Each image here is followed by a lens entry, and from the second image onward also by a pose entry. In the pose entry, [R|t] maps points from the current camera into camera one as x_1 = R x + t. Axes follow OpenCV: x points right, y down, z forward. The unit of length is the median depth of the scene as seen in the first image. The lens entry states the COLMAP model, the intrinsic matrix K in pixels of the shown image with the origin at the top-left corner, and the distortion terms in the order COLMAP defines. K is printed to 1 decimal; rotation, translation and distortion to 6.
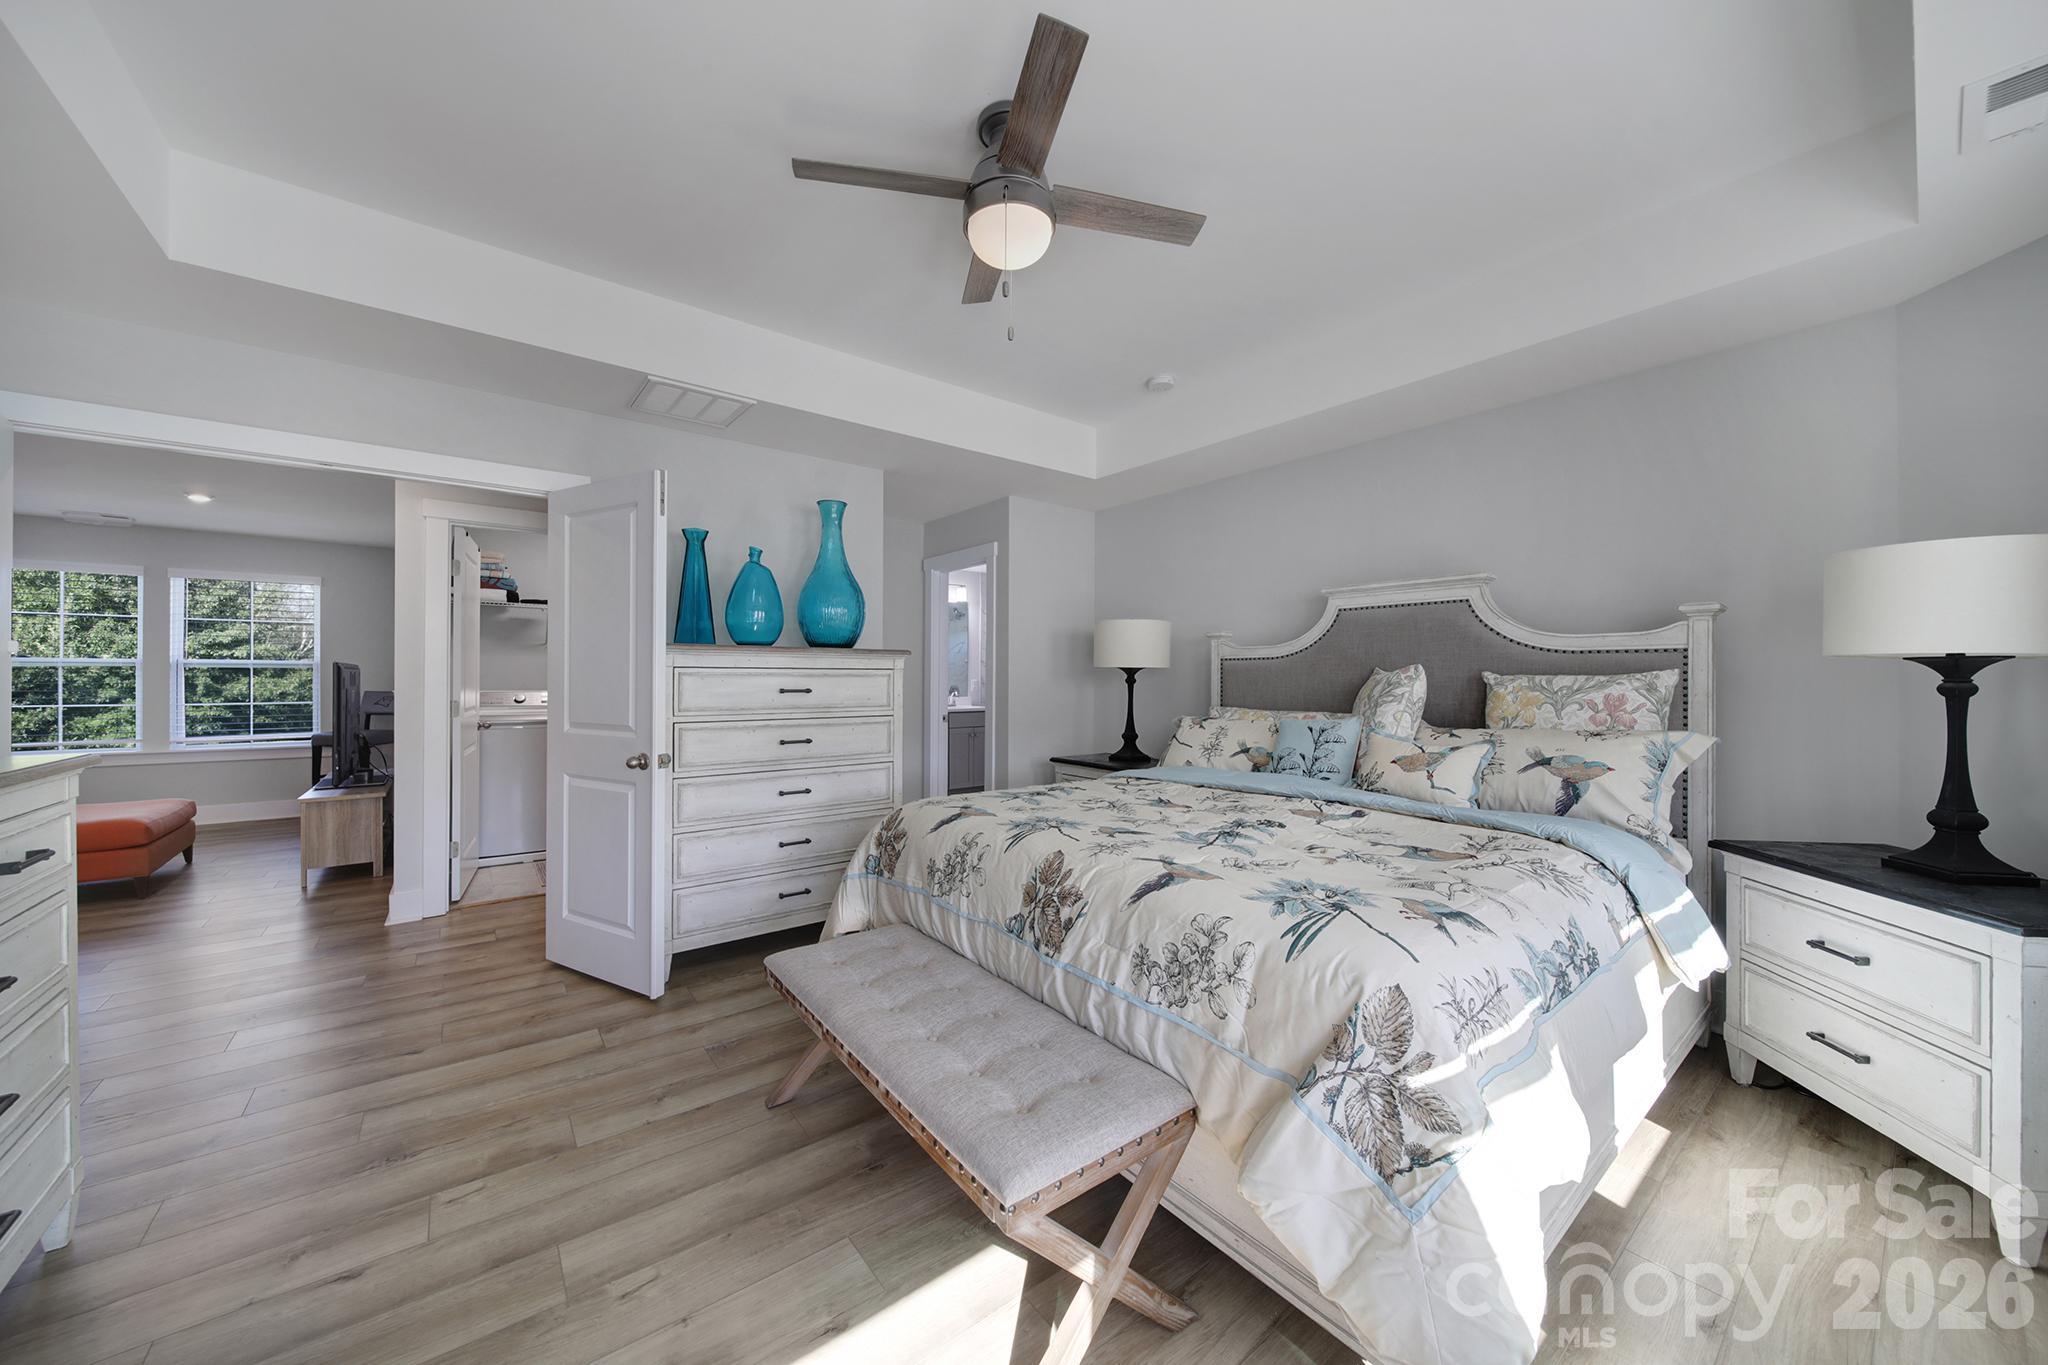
lens RADIAL K [[712.7, 0, 1024.0], [0, 712.7, 682.5], [0, 0, 1]] dist [-0.001315, -0.000272]
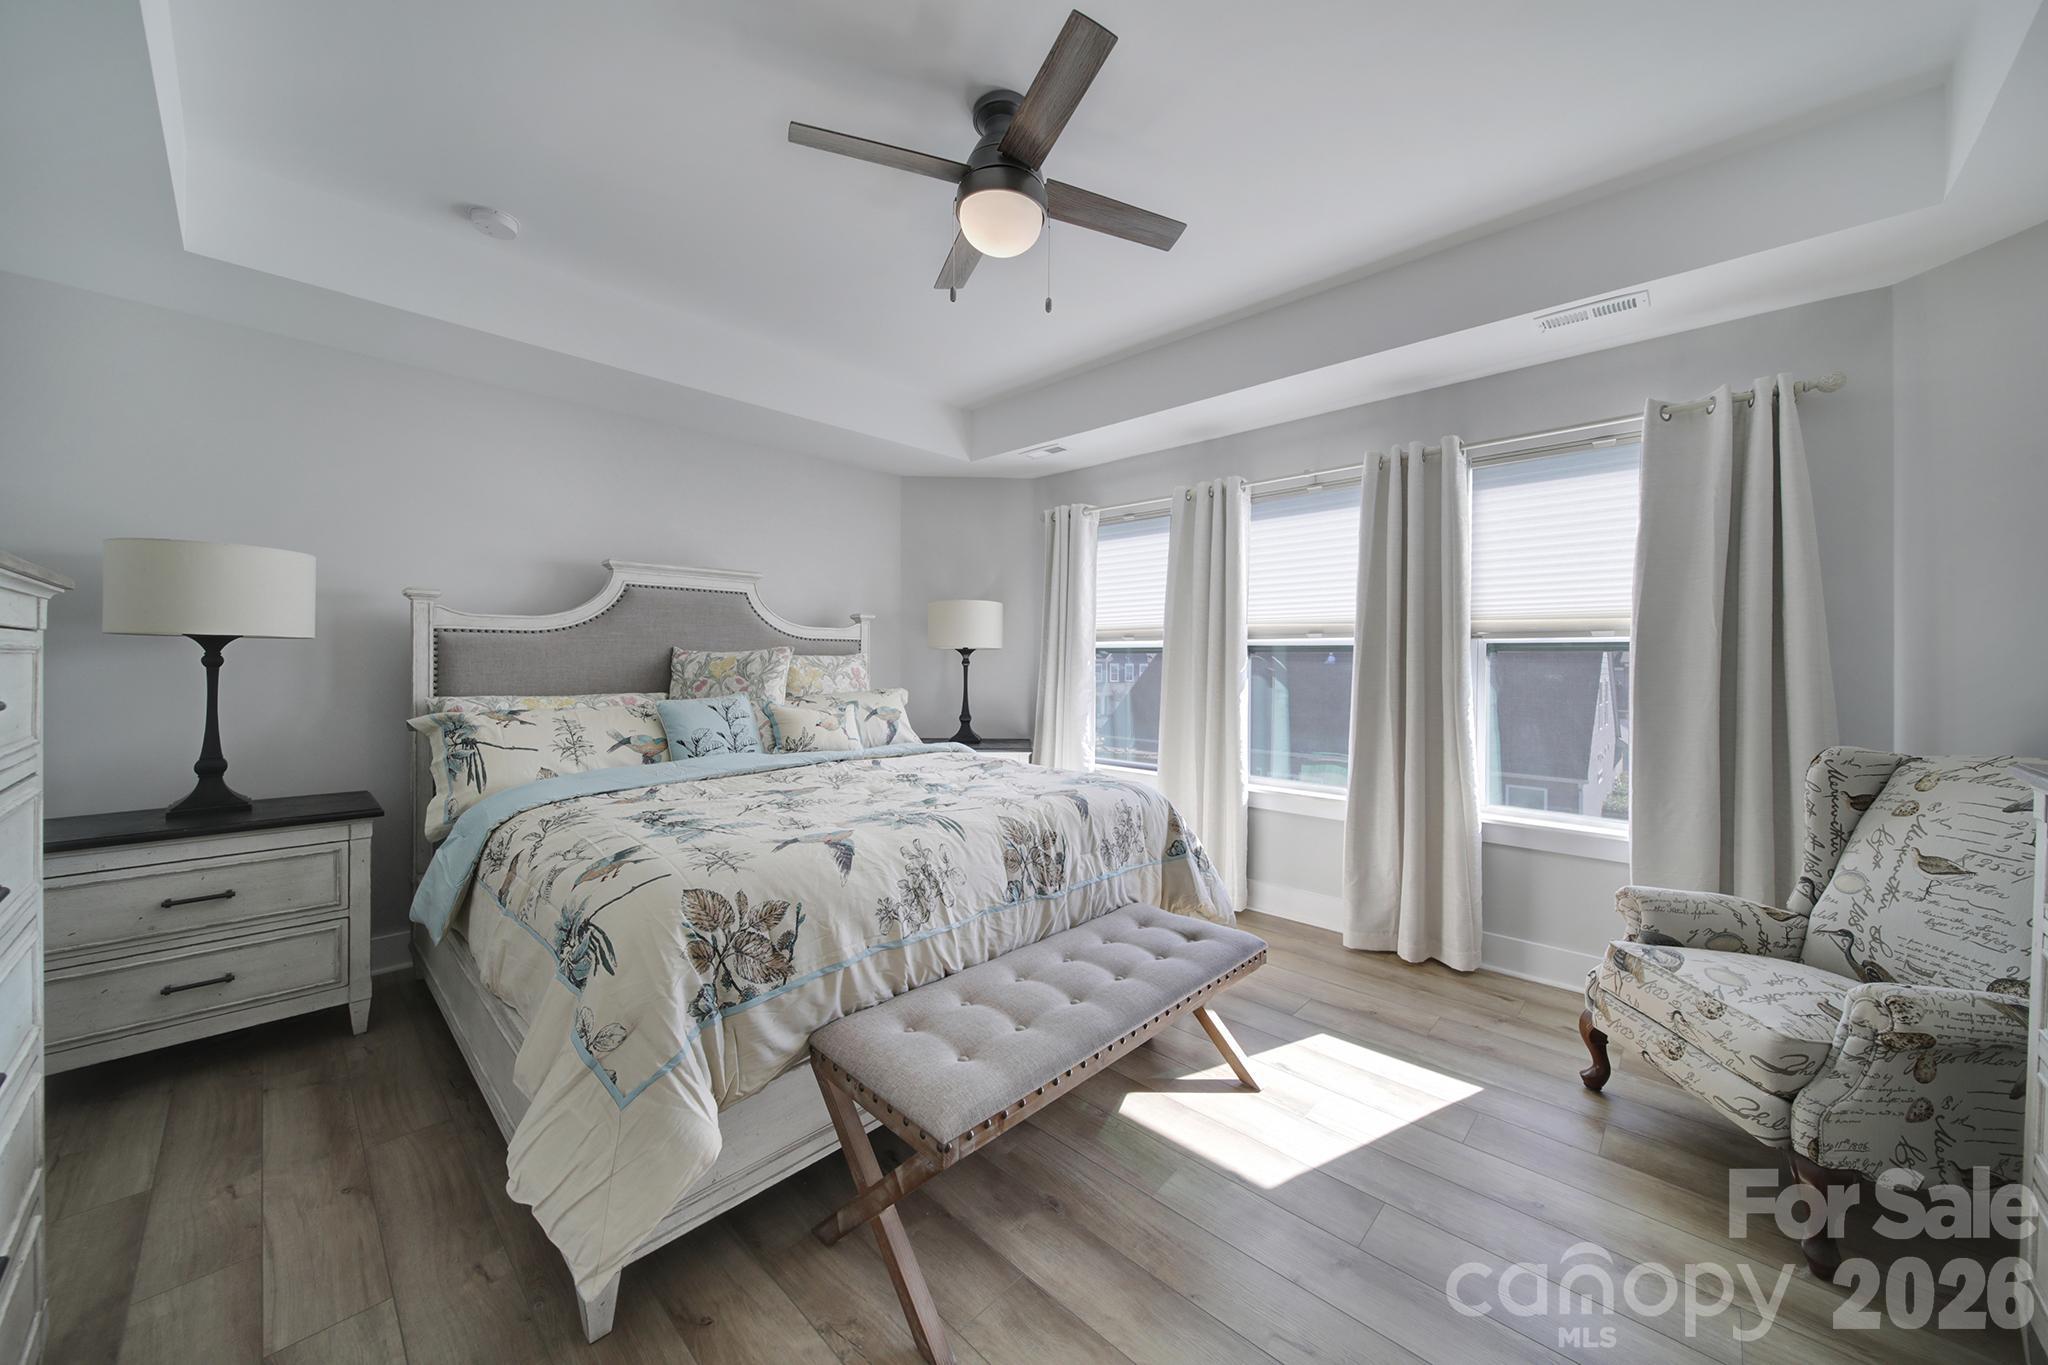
lens RADIAL K [[734.6, 0, 1013.5], [0, 734.6, 668.8], [0, 0, 1]] dist [-0.000723, -0.000083]
pose [[-0.139088, -0.017259, 0.990130, -0.891452], [0.001160, 0.999845, 0.017591, -0.009855], [-0.990279, 0.003595, -0.139047, 0.943315]]
